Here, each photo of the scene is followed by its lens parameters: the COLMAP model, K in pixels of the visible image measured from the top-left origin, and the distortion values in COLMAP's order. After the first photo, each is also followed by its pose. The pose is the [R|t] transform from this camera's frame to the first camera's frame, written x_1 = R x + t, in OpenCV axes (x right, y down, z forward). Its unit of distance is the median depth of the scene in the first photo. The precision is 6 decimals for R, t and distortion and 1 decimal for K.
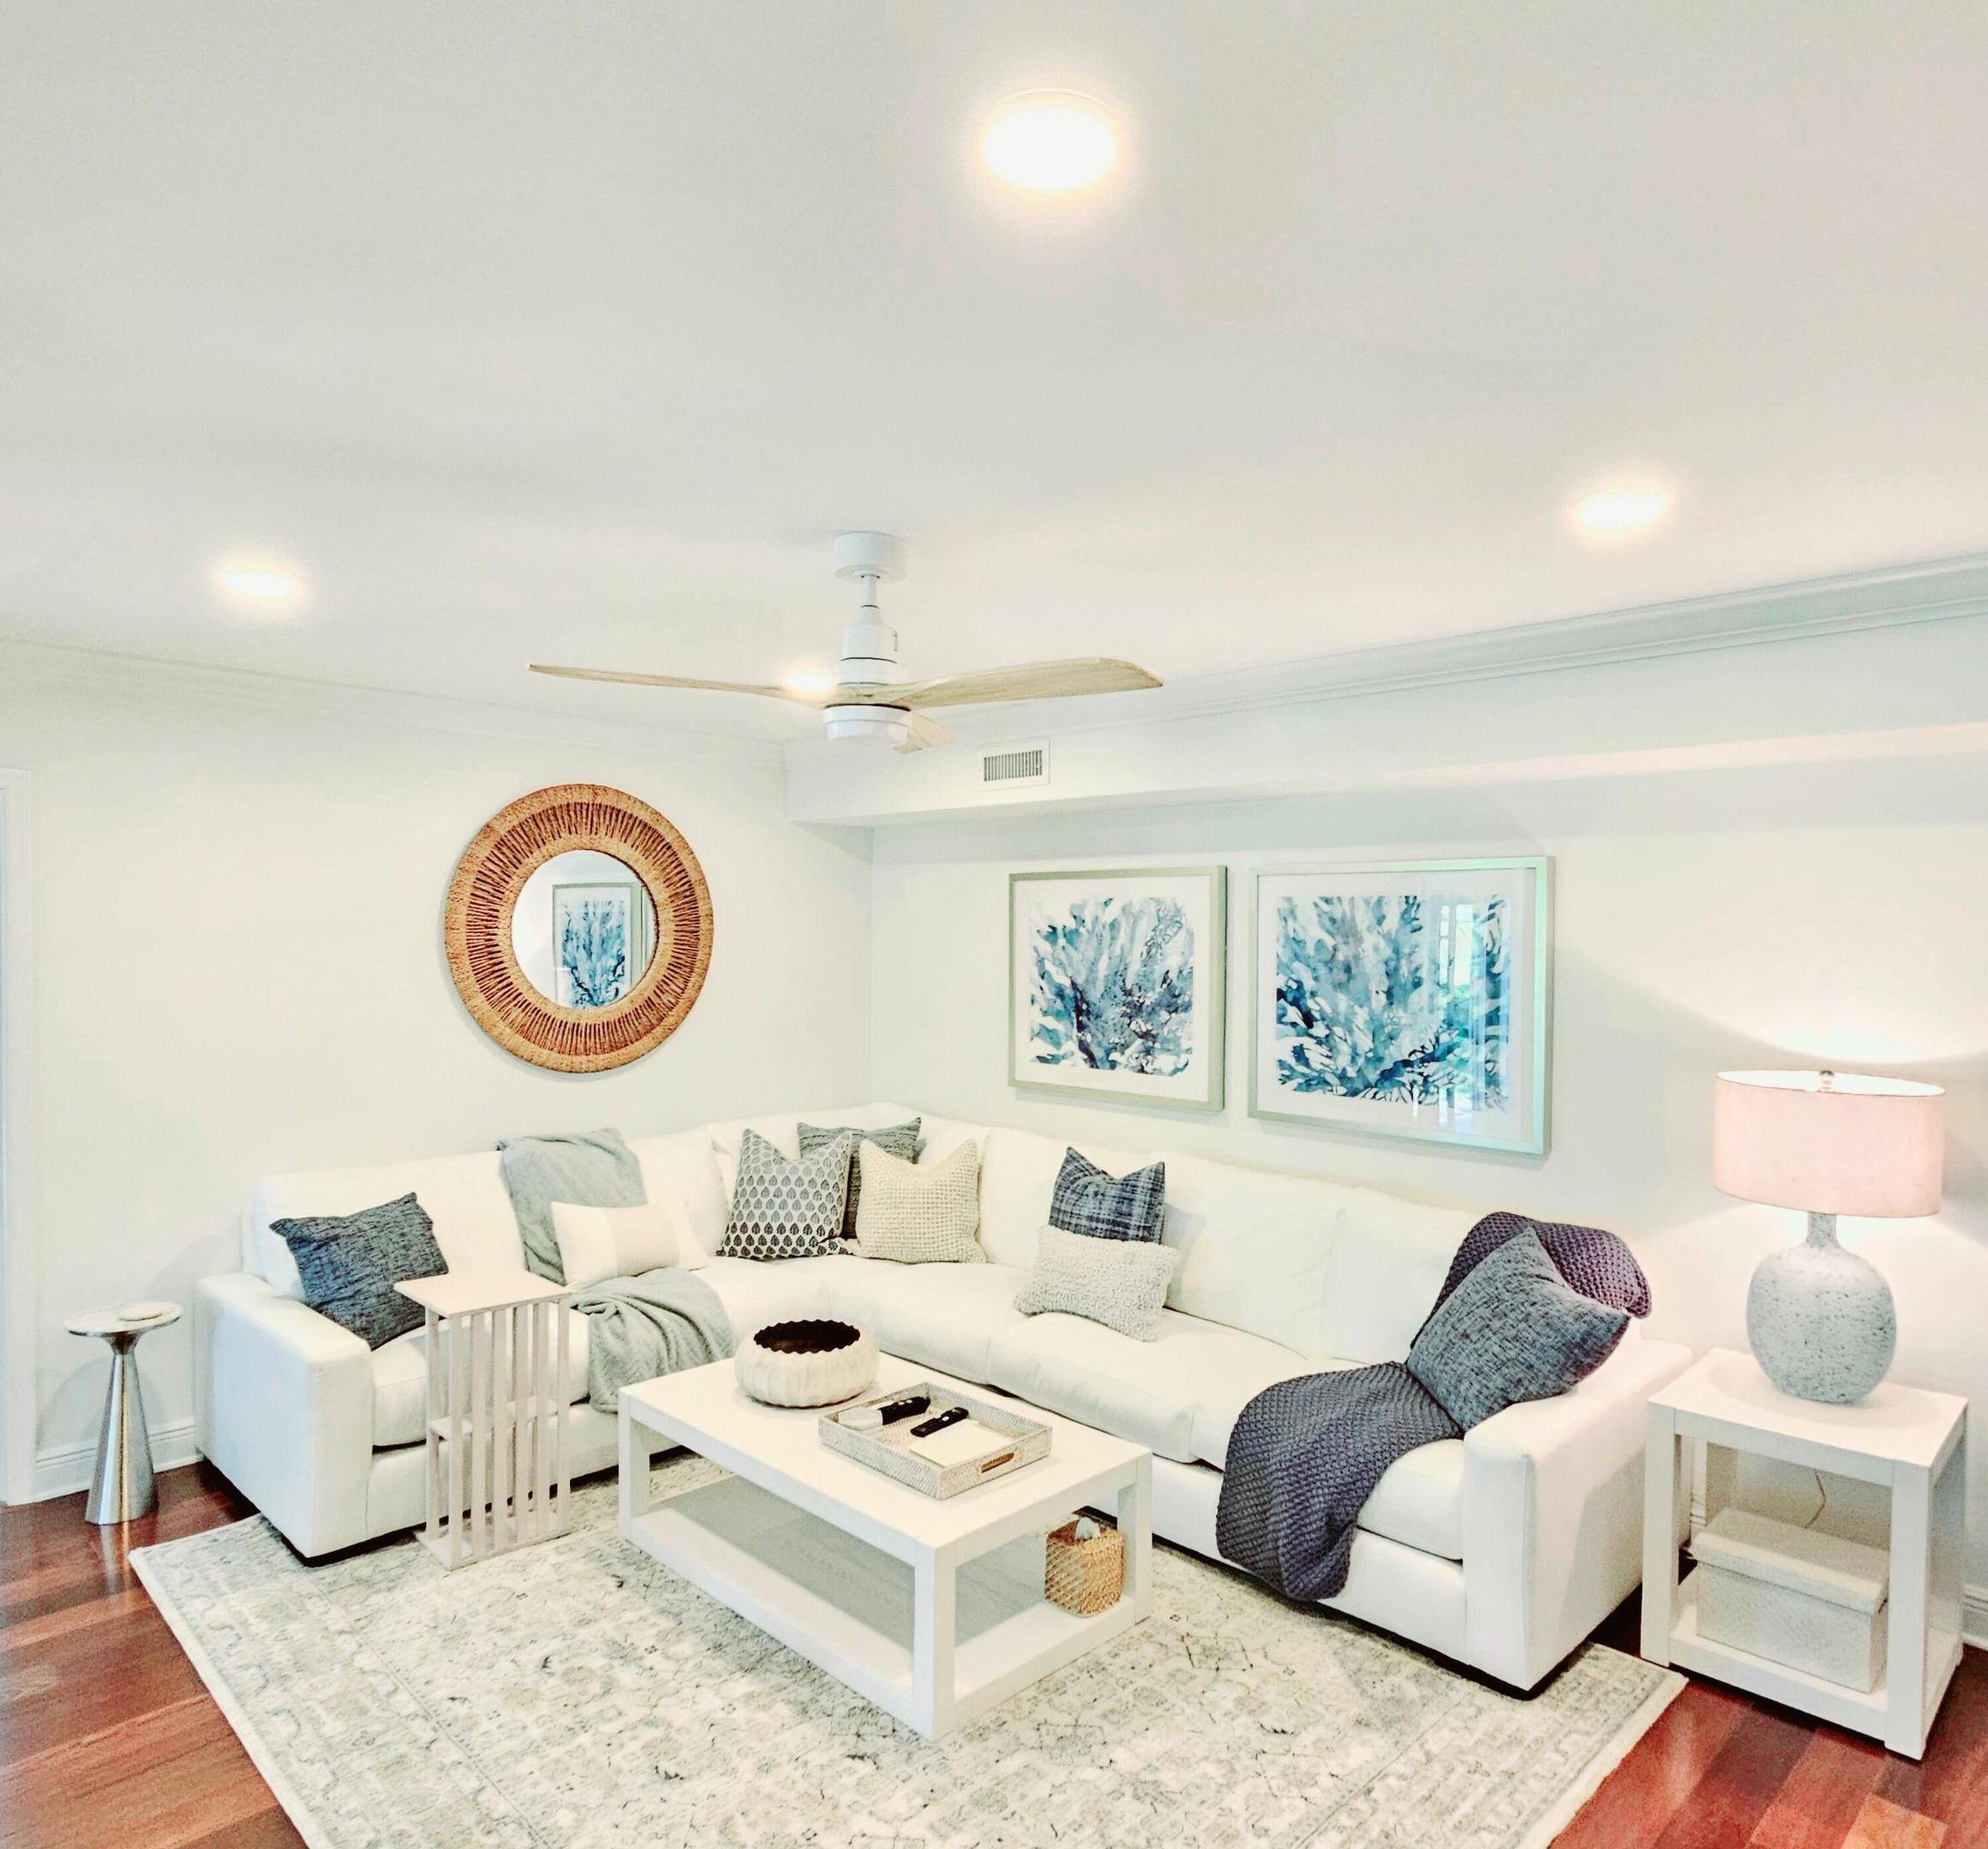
lens RADIAL K [[1299.6, 0, 1005.9], [0, 1299.6, 973.0], [0, 0, 1]] dist [-0.009863, -0.002594]
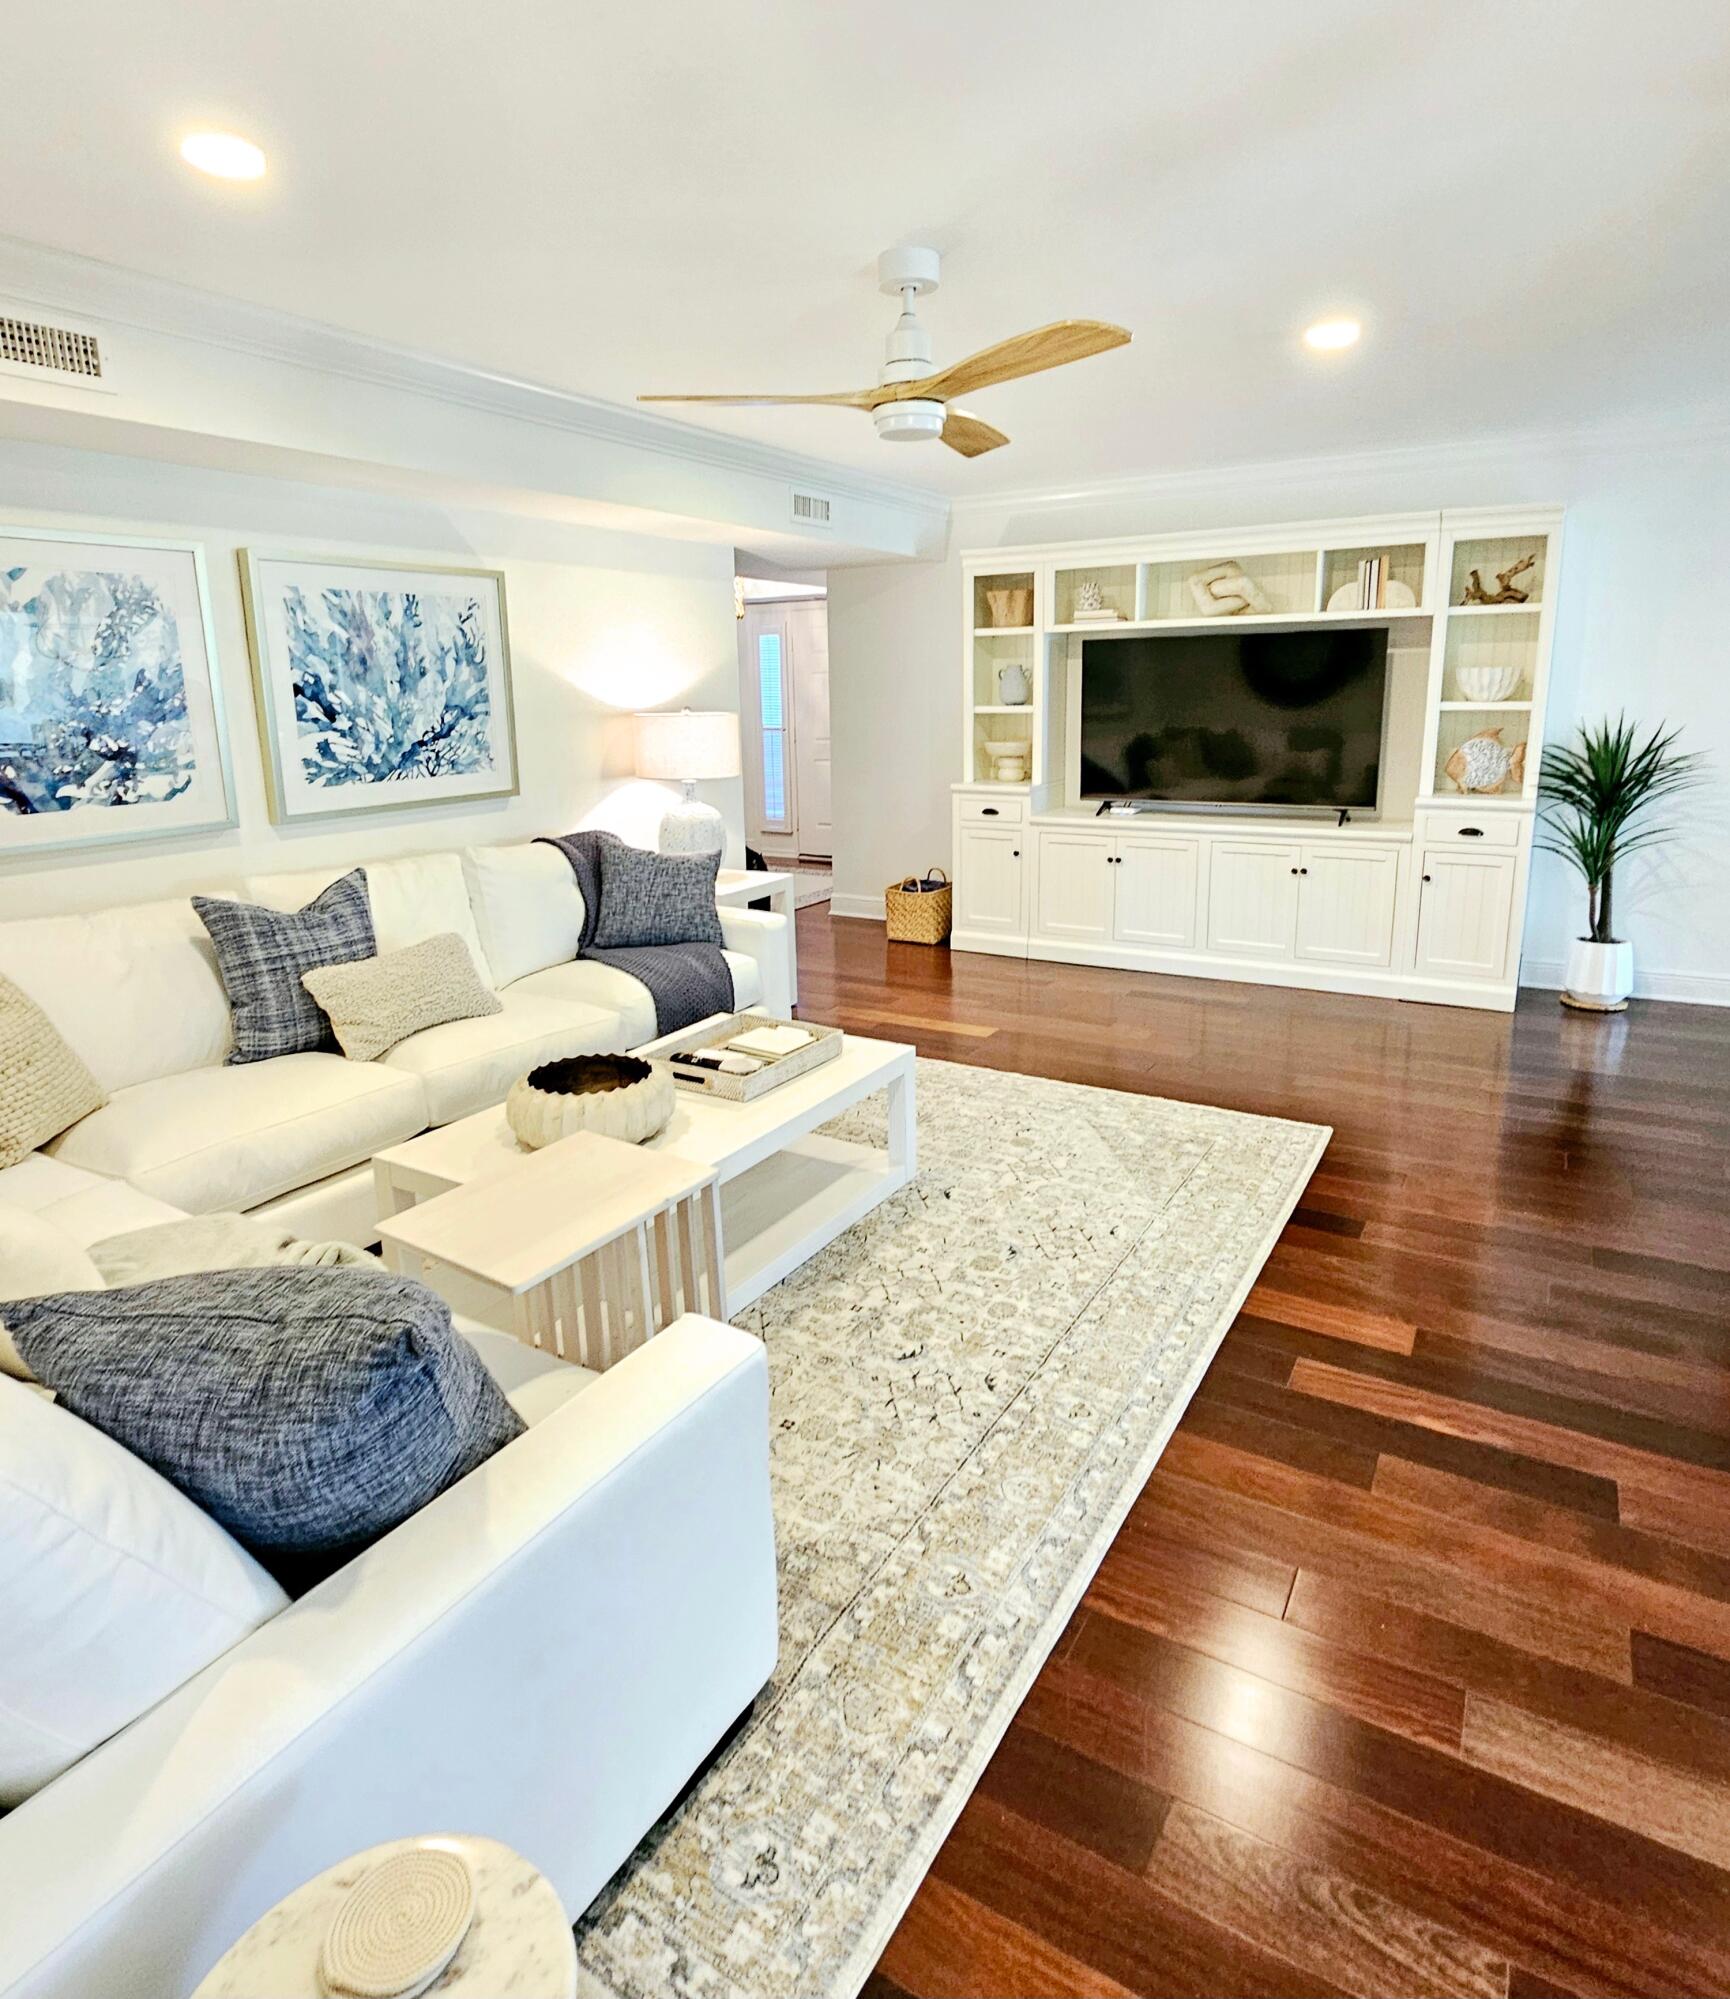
lens RADIAL K [[1141.5, 0, 871.6], [0, 1141.5, 916.7], [0, 0, 1]] dist [-0.003338, -0.002199]
pose [[-0.236954, -0.199100, 0.950901, -0.735680], [0.050546, 0.974923, 0.216726, 0.018706], [-0.970205, 0.099418, -0.220948, 0.795010]]
